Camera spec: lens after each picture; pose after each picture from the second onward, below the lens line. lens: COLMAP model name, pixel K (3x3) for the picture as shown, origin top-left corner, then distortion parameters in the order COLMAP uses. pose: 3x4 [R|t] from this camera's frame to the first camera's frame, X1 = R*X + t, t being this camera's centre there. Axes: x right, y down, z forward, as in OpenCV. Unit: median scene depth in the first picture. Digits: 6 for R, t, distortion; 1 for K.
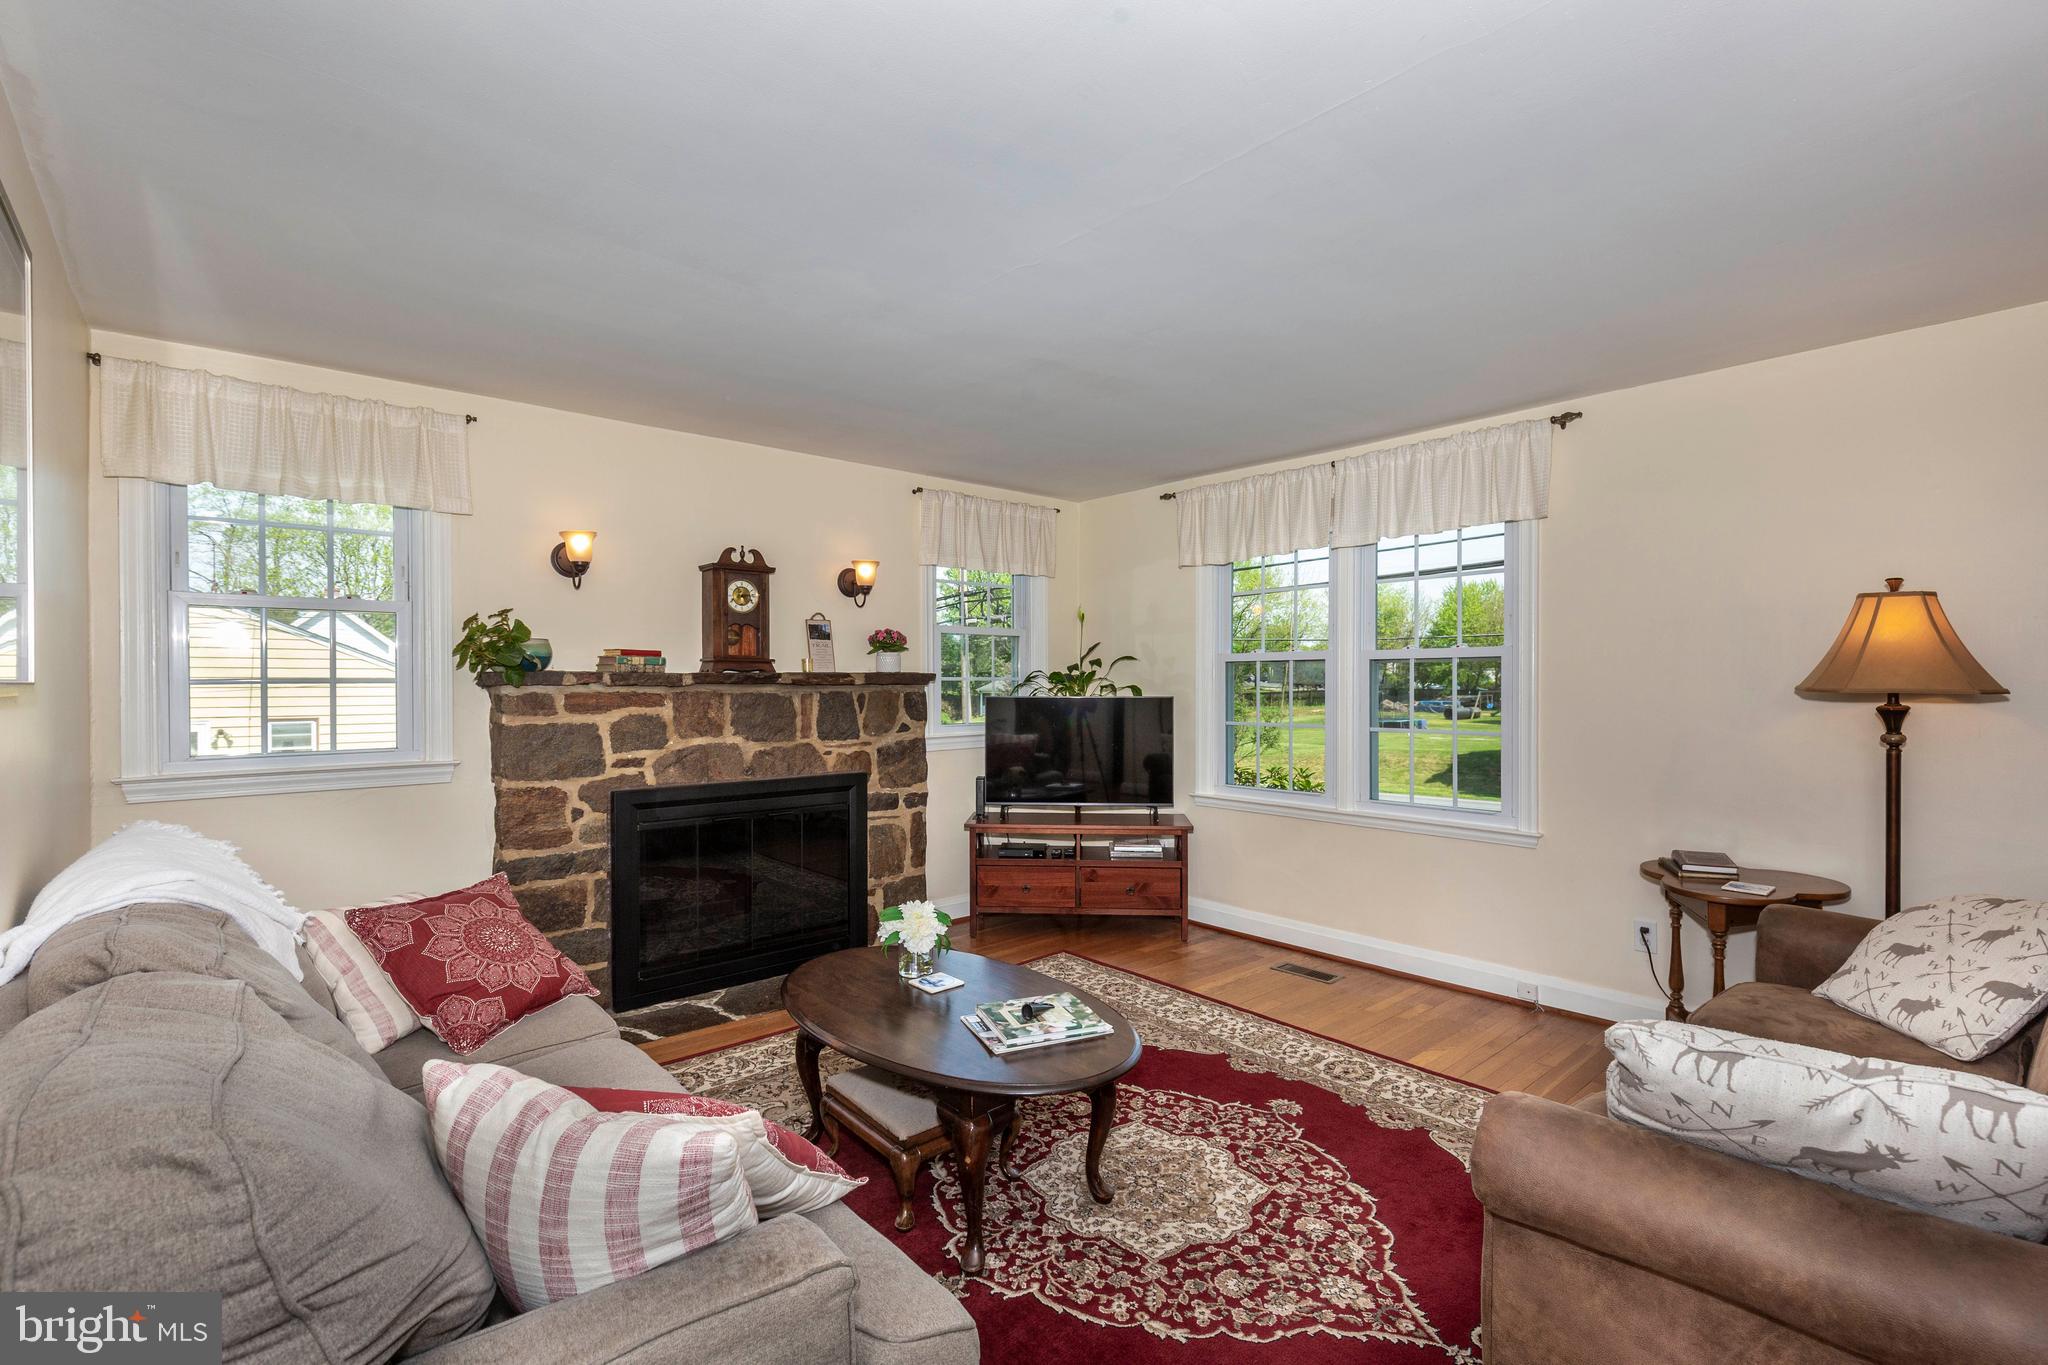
lens RADIAL K [[917.1, 0, 1014.1], [0, 917.1, 682.8], [0, 0, 1]] dist [0.000130, -0.000516]
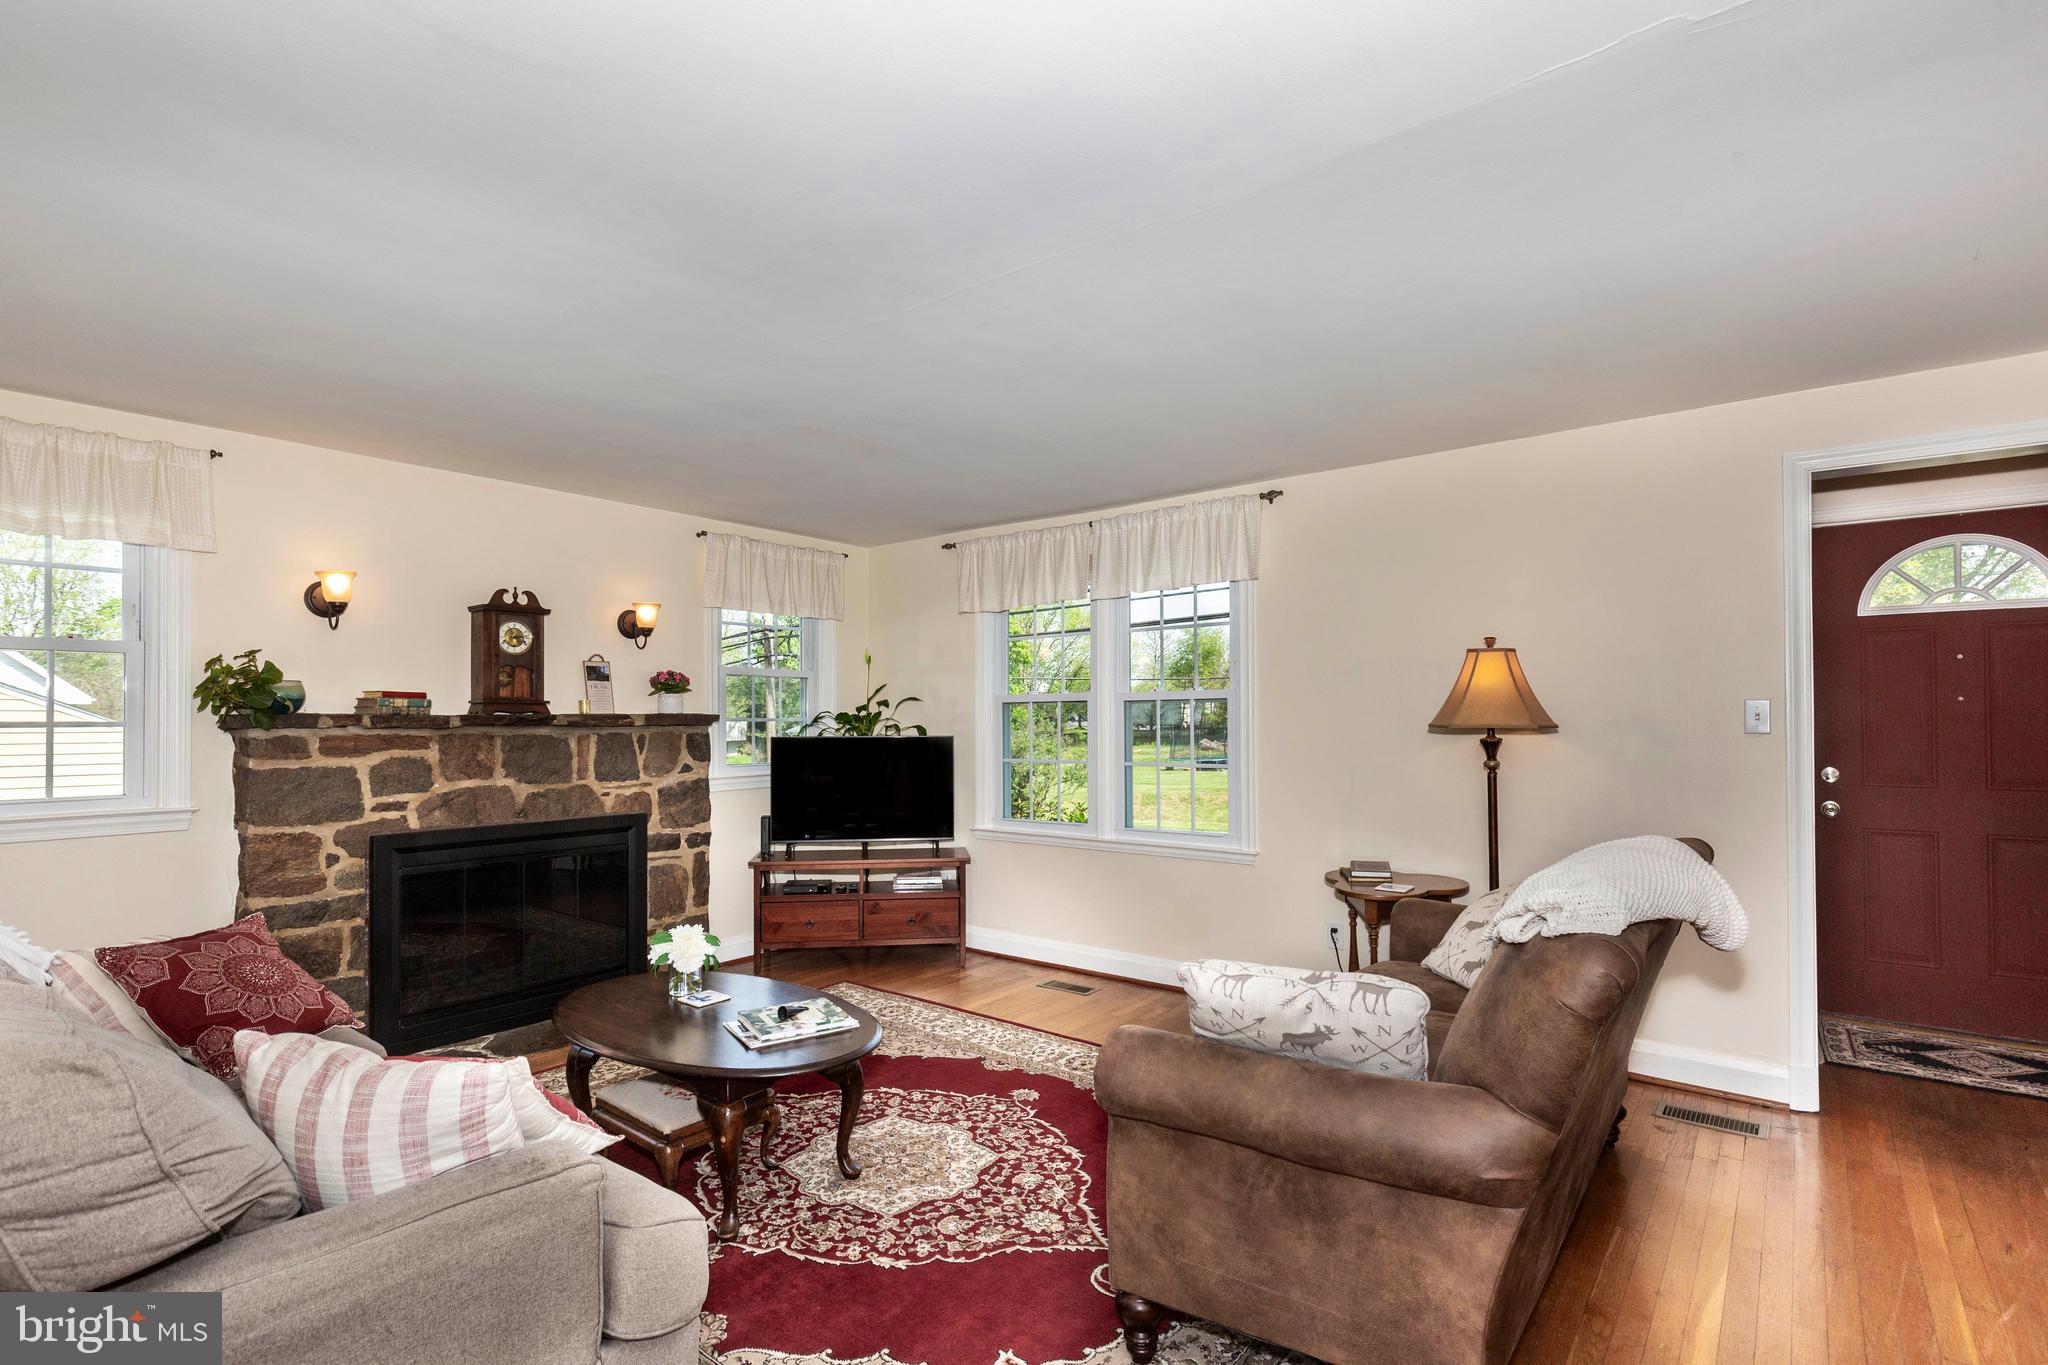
lens RADIAL K [[970.9, 0, 1005.1], [0, 970.9, 701.5], [0, 0, 1]] dist [0.001667, -0.000076]
pose [[0.983940, -0.000979, 0.178497, 0.049423], [0.004993, 0.999745, -0.022037, 0.000937], [-0.178429, 0.022575, 0.983694, -0.166634]]
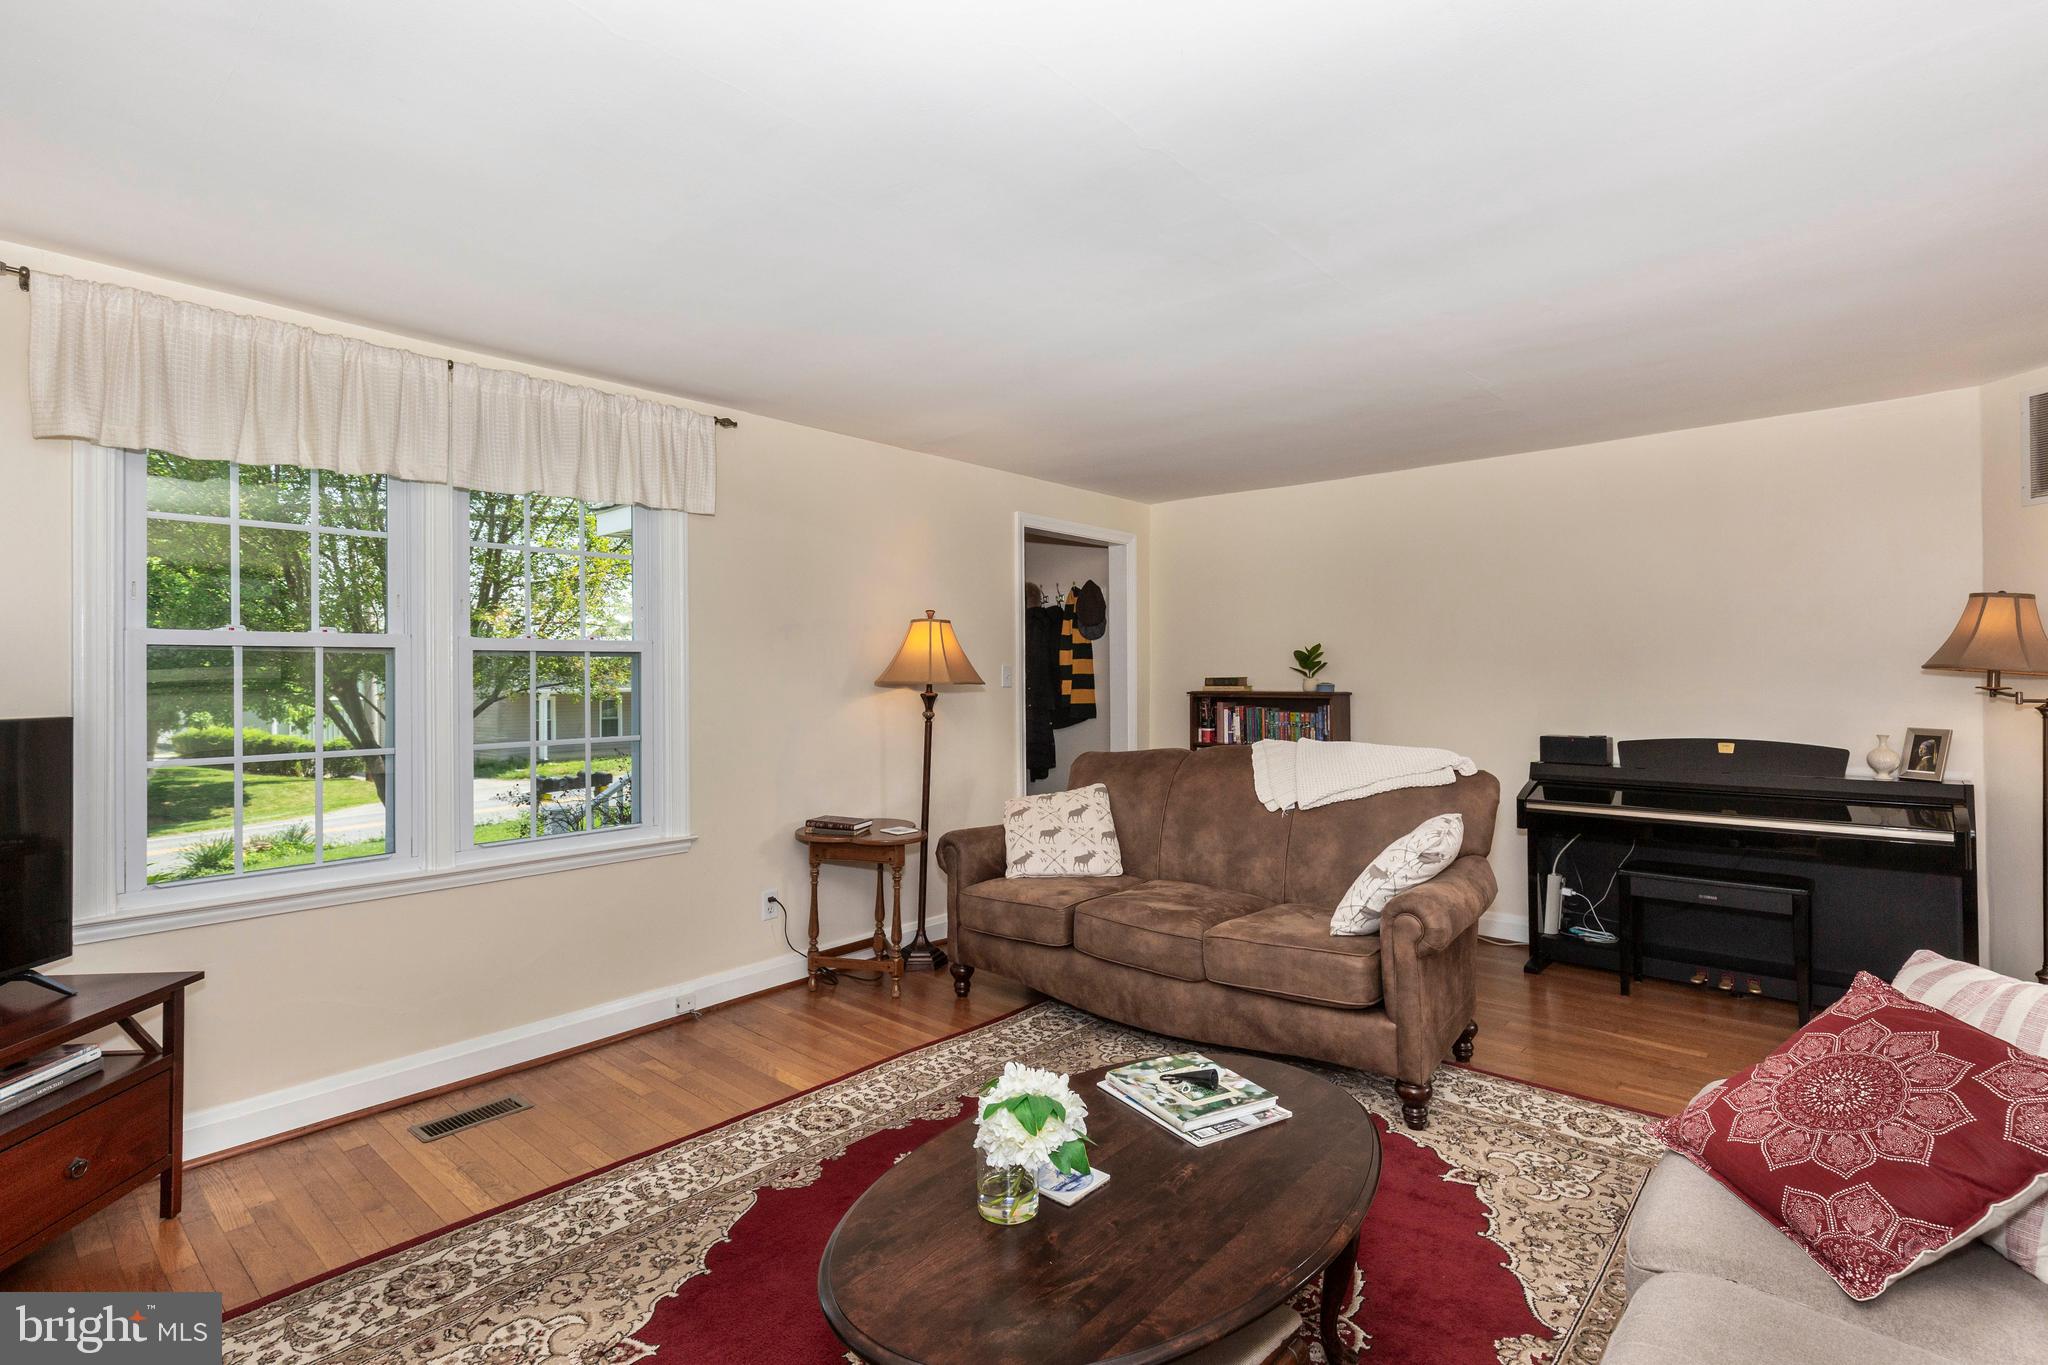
lens RADIAL K [[976.0, 0, 1036.9], [0, 976.0, 663.6], [0, 0, 1]] dist [0.000142, -0.000198]
pose [[-0.143268, 0.011558, 0.989616, -0.571464], [0.011769, 0.999881, -0.009974, -0.004451], [-0.989614, 0.010218, -0.143387, 0.880048]]
